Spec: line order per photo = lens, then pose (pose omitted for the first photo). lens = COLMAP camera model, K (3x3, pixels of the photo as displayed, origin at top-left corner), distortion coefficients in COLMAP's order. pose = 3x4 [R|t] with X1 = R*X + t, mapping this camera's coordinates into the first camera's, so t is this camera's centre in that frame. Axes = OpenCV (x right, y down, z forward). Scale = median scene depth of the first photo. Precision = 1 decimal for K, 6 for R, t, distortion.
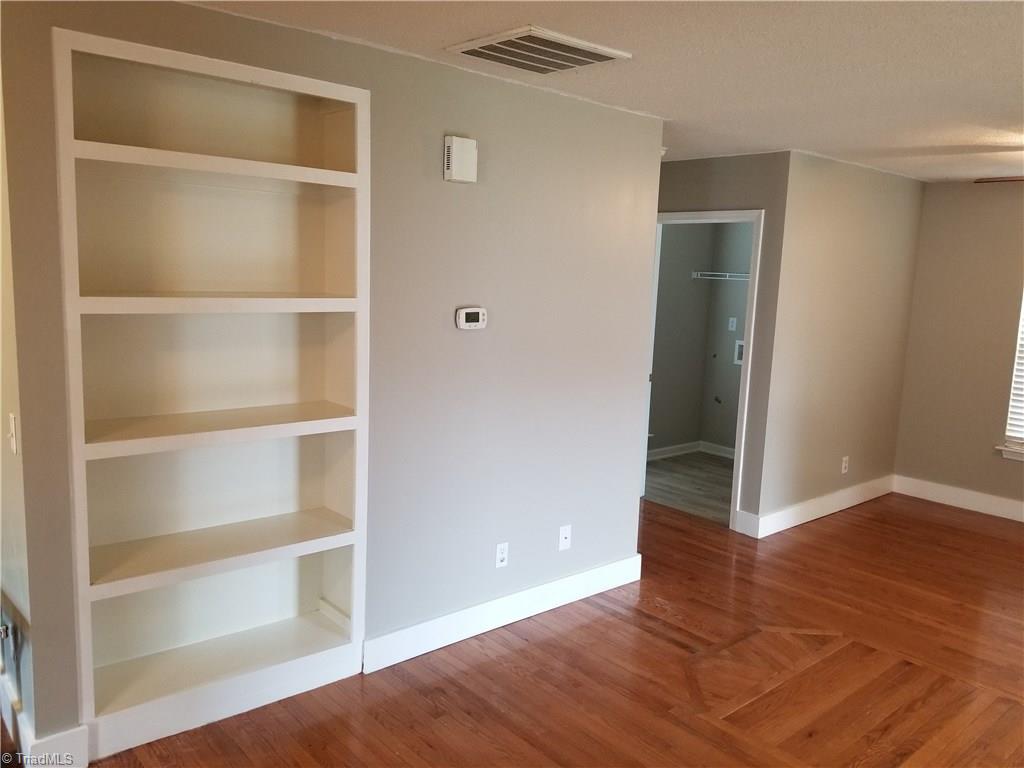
lens RADIAL K [[798.5, 0, 512.0], [0, 798.5, 384.0], [0, 0, 1]] dist [0.008773, -0.010289]
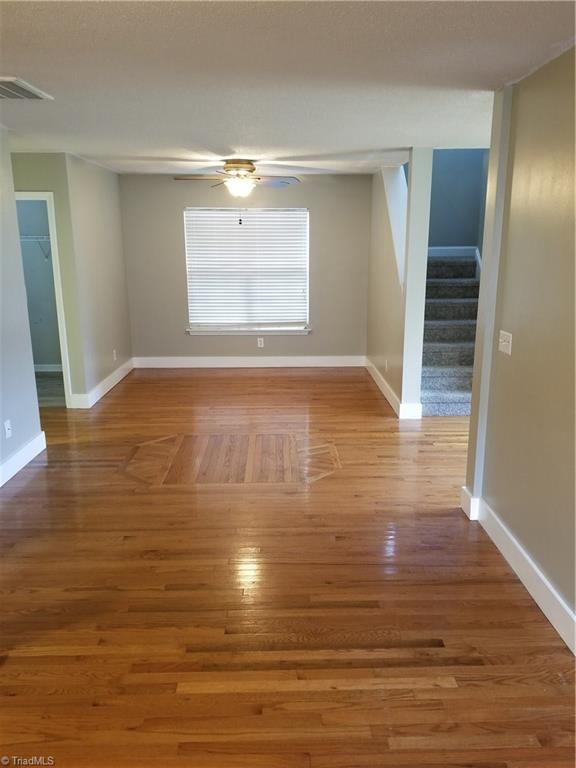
lens RADIAL K [[598.9, 0, 289.5], [0, 598.9, 397.5], [0, 0, 1]] dist [0.008773, -0.010289]
pose [[0.643354, -0.236022, 0.728278, -0.326403], [0.136984, 0.971428, 0.193813, -0.002986], [-0.753214, -0.024928, 0.657303, -0.082417]]
